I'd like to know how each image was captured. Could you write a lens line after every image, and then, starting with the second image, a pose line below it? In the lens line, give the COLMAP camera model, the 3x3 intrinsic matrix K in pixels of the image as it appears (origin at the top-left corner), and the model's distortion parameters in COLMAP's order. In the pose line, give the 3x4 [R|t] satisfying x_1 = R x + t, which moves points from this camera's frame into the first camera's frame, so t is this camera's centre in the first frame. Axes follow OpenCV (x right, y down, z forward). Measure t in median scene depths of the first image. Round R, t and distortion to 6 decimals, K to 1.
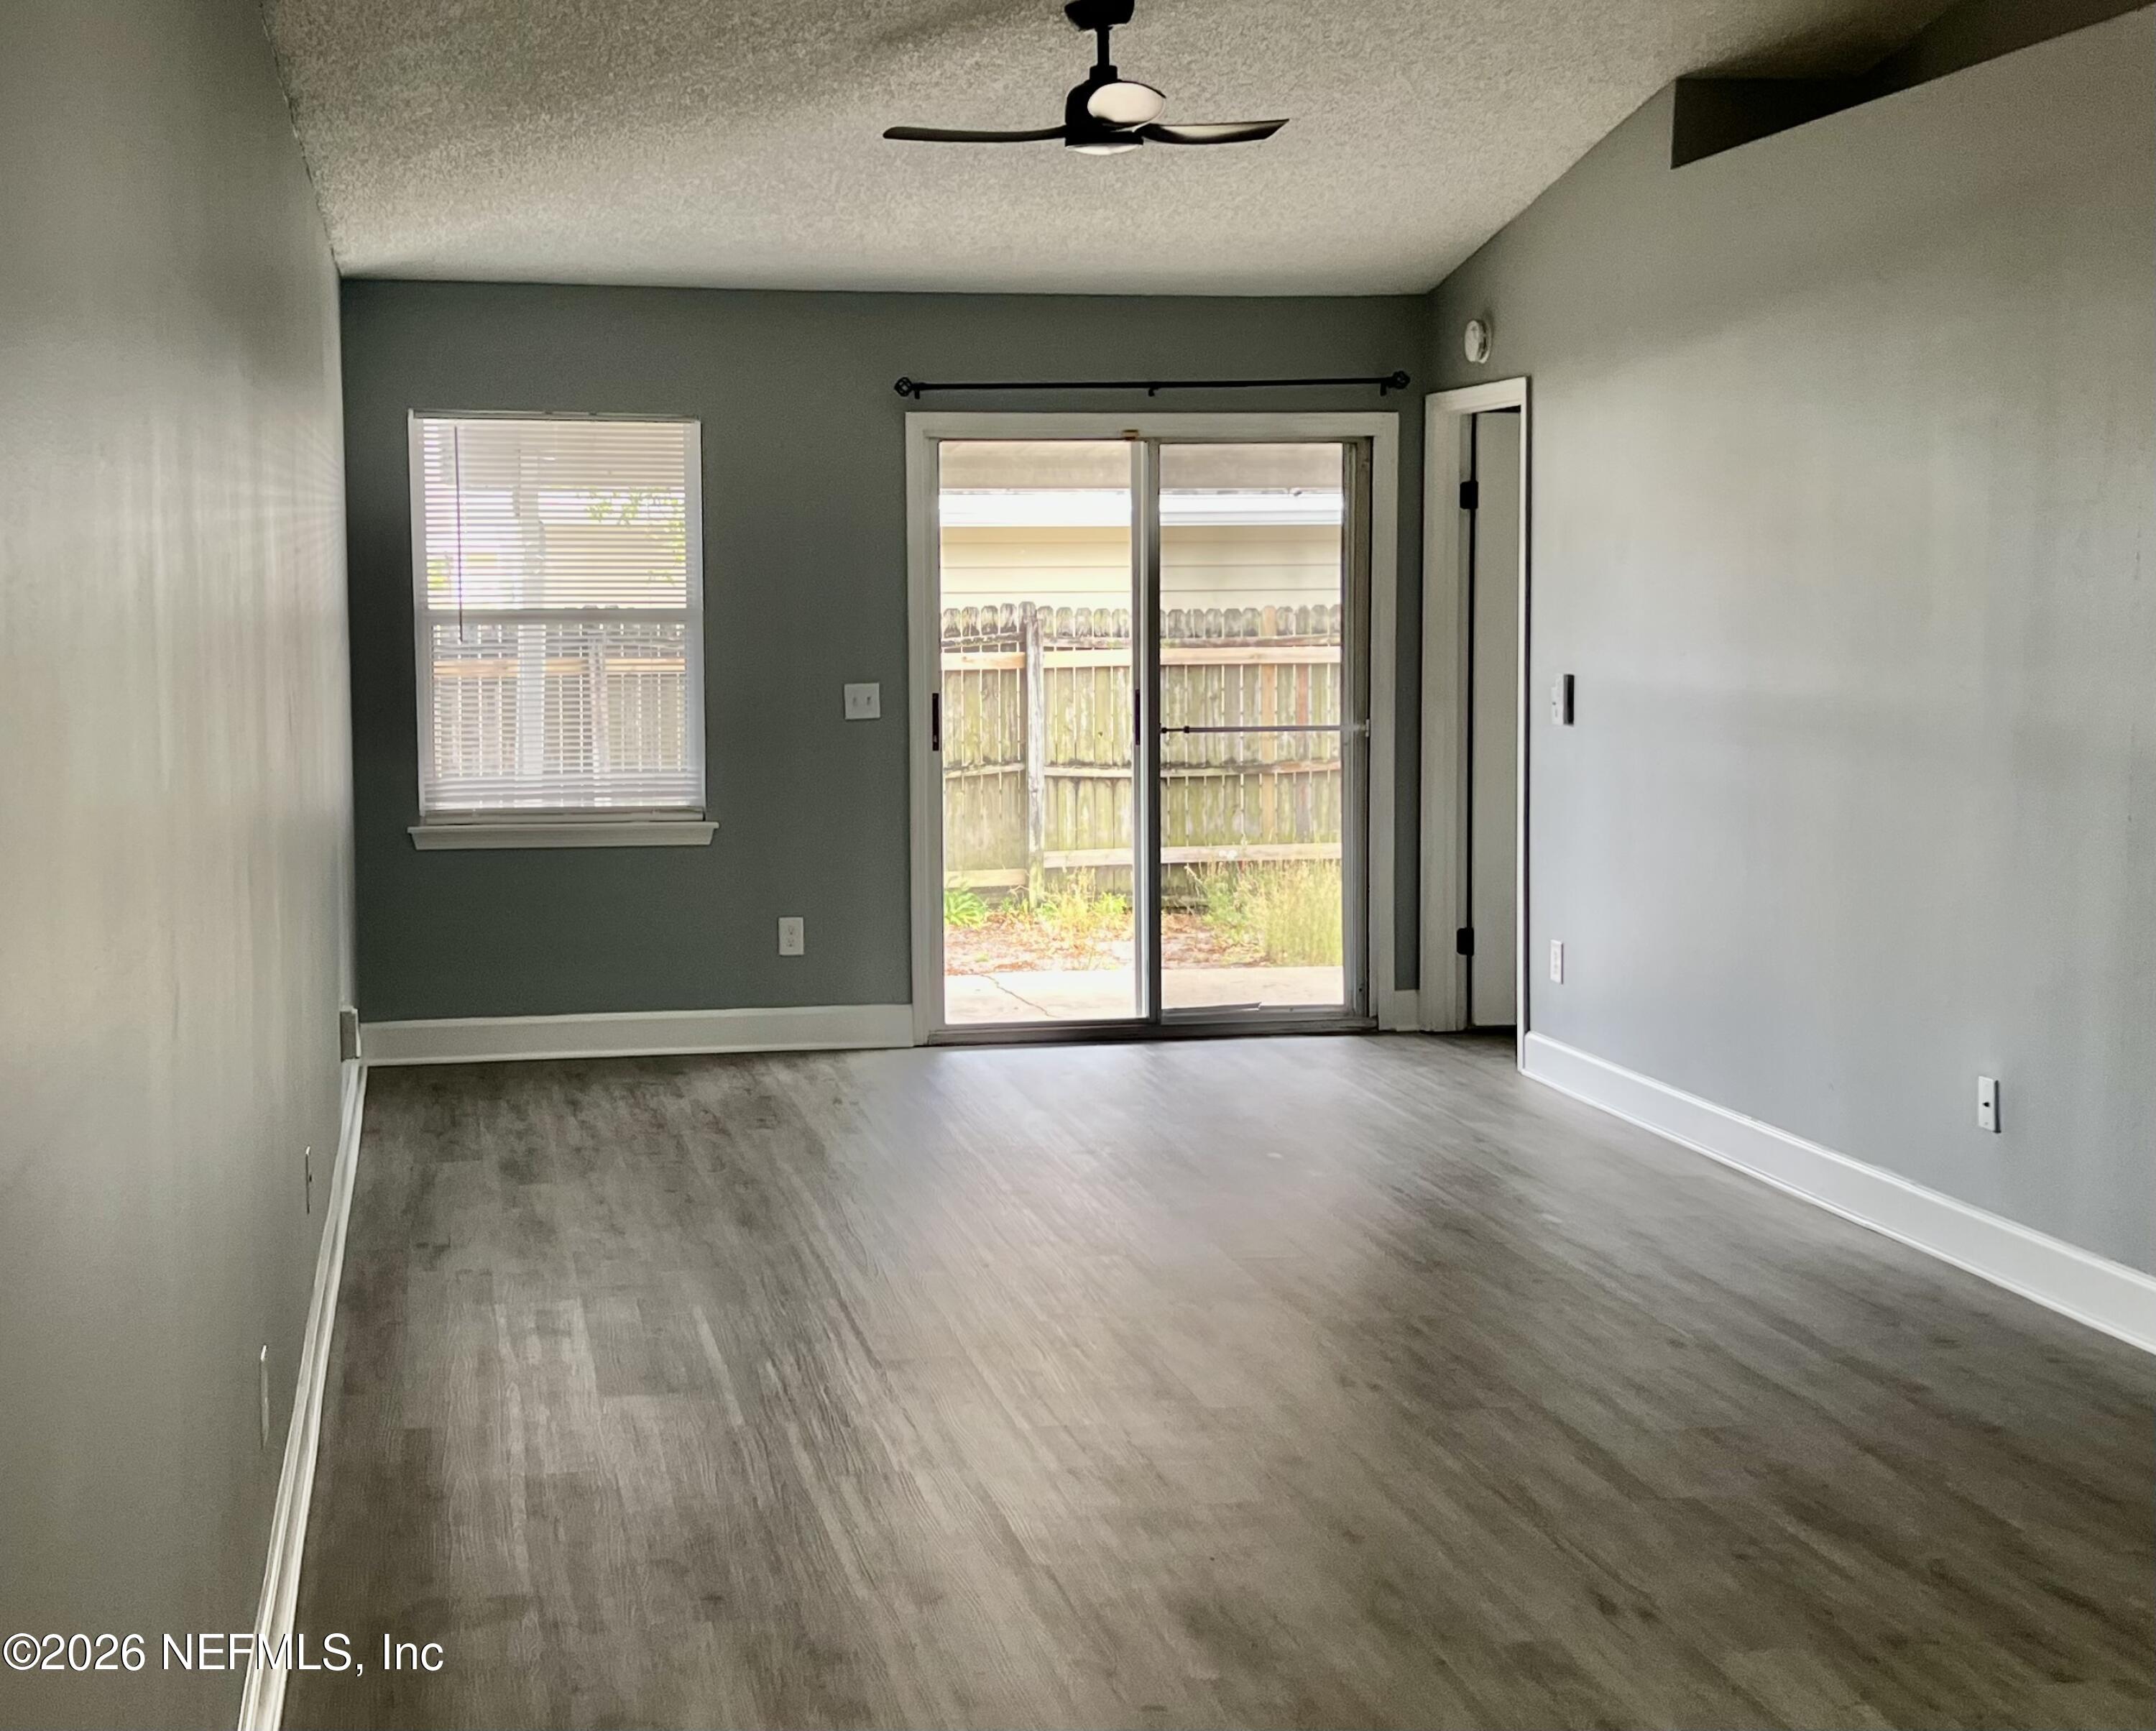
lens RADIAL K [[3160.9, 0, 1074.0], [0, 3160.9, 861.2], [0, 0, 1]] dist [0.014663, 0.000000]
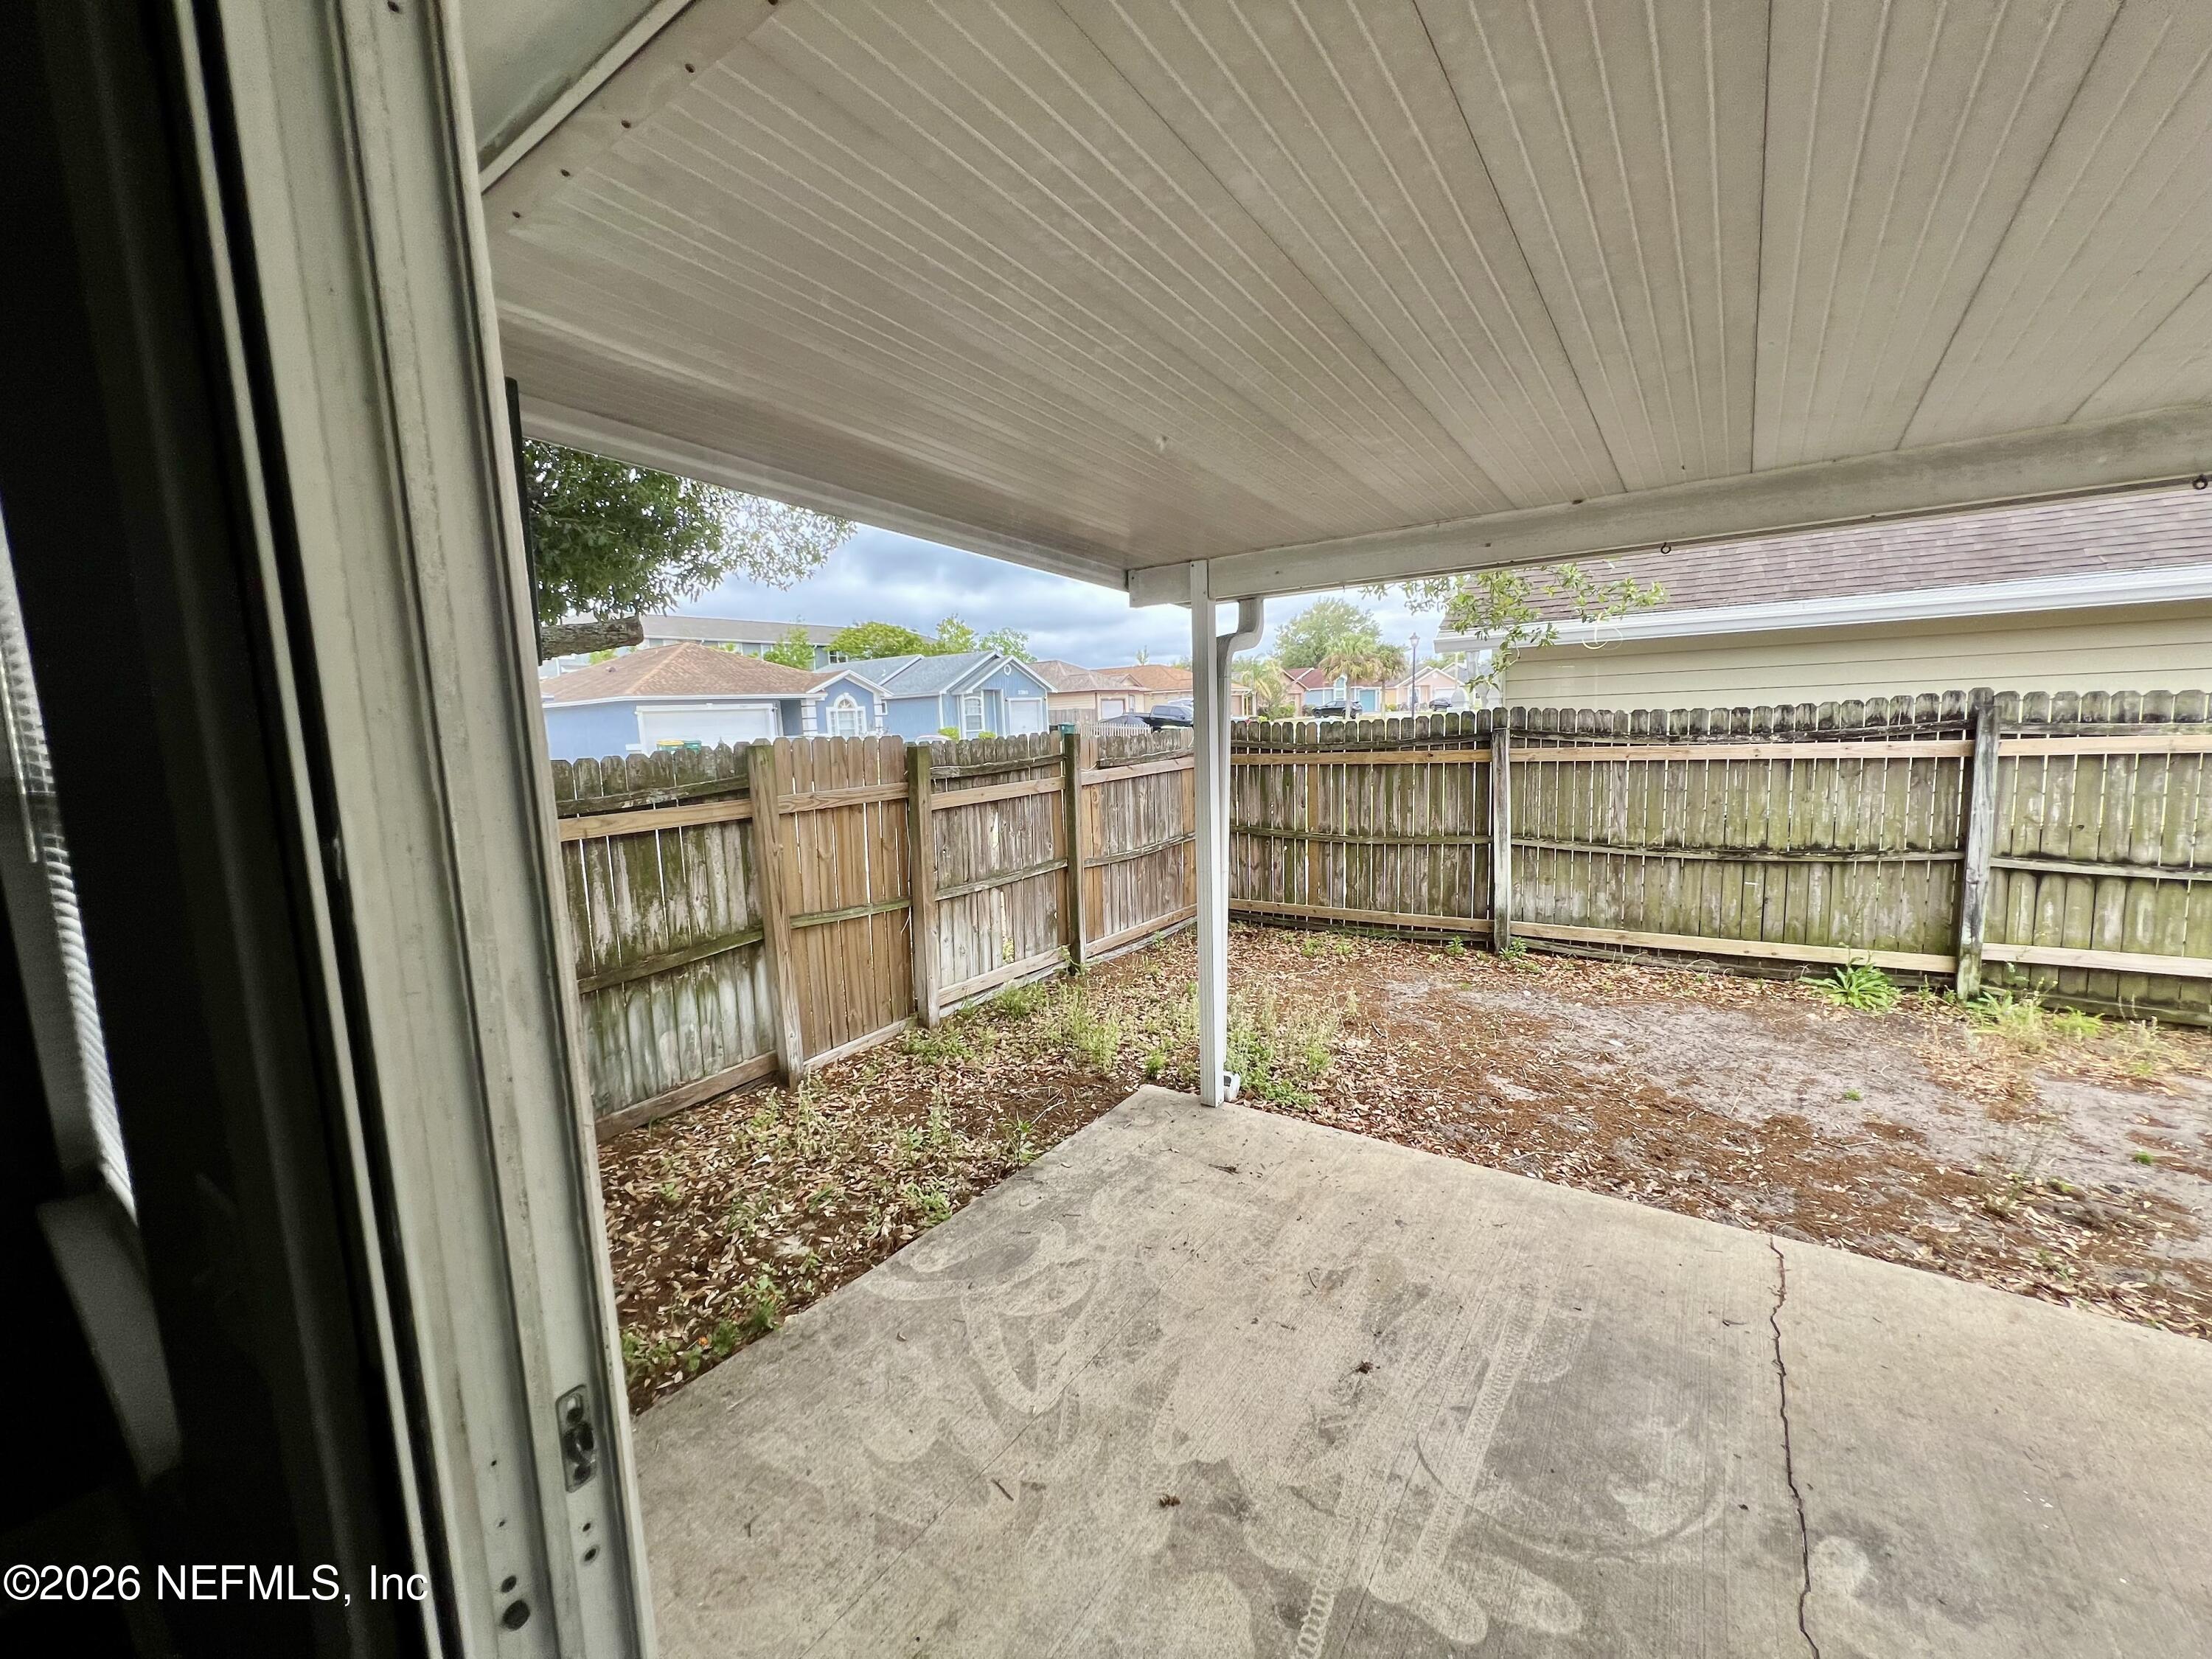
lens RADIAL K [[892.6, 0, 1098.2], [0, 892.6, 821.4], [0, 0, 1]] dist [0.002124, 0.000402]
pose [[0.675219, 0.064006, -0.734835, 0.006685], [-0.021619, 0.997517, 0.067021, -0.053850], [0.737300, -0.029367, 0.674926, 0.613549]]
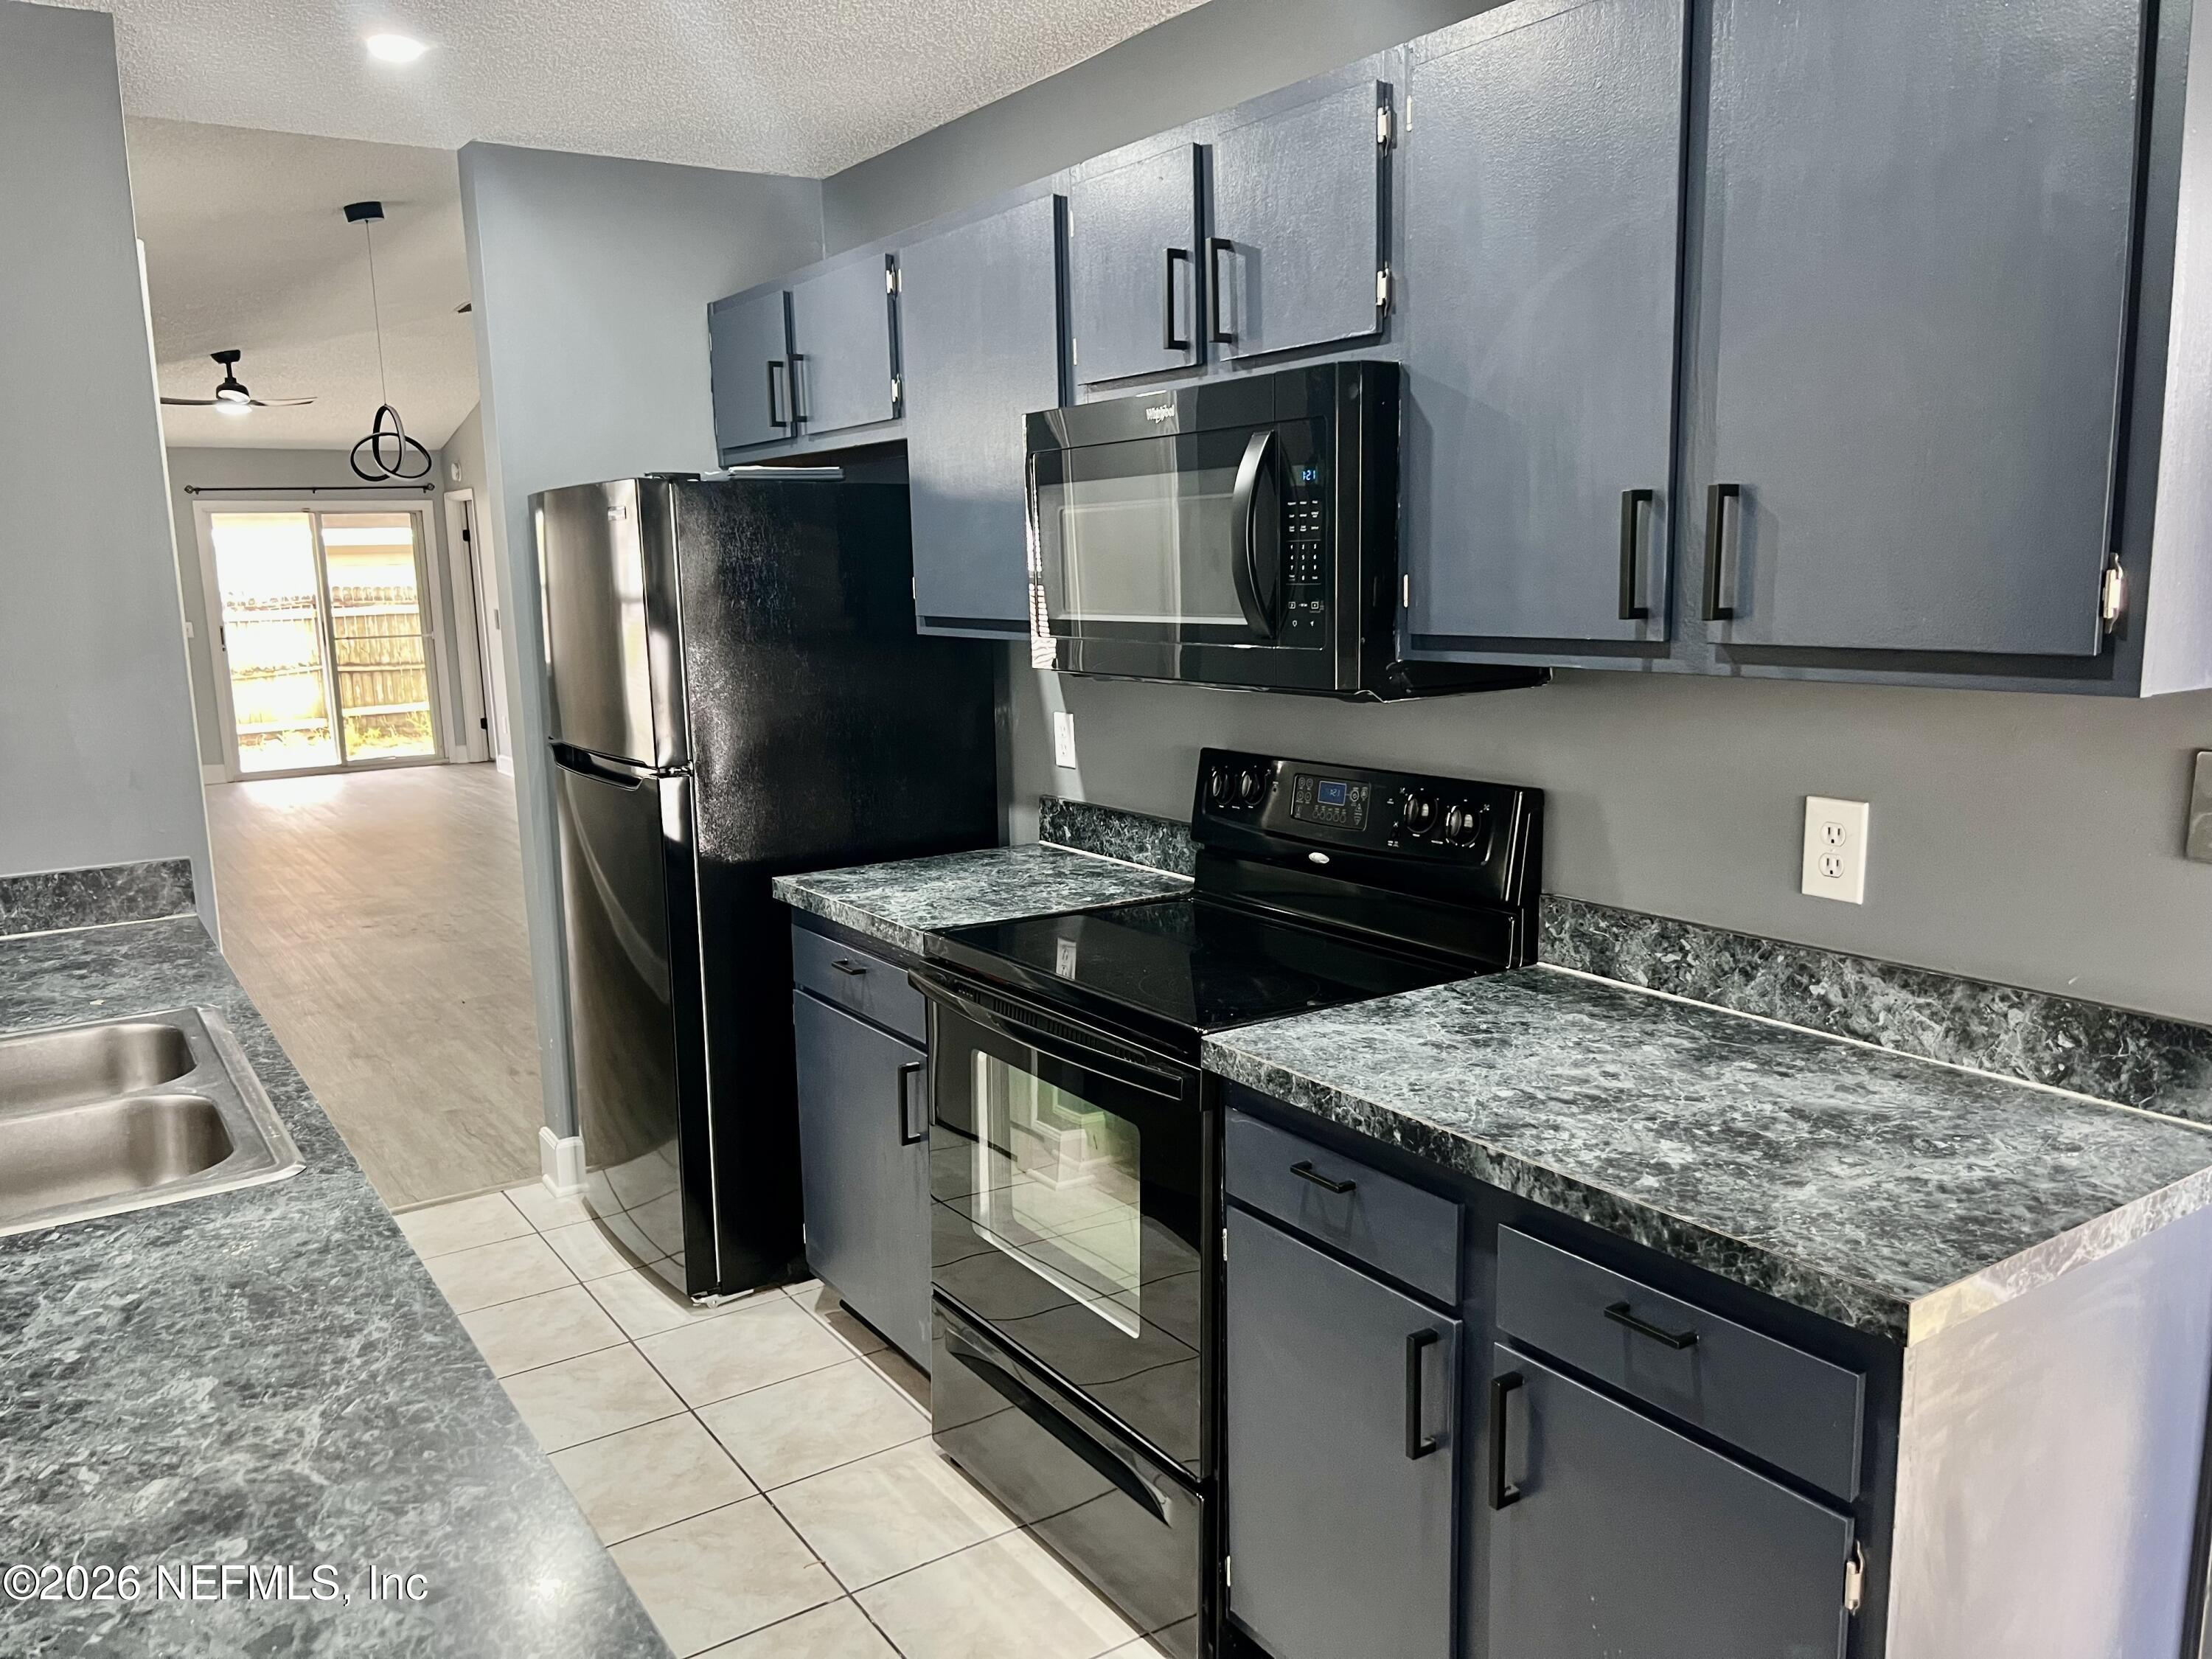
lens RADIAL K [[1663.7, 0, 1110.6], [0, 1663.7, 822.5], [0, 0, 1]] dist [0.056289, -0.057429]
pose [[0.923065, -0.080719, 0.376078, 0.037456], [0.055842, 0.995496, 0.076606, 0.014156], [-0.380568, -0.049712, 0.923416, -0.170649]]
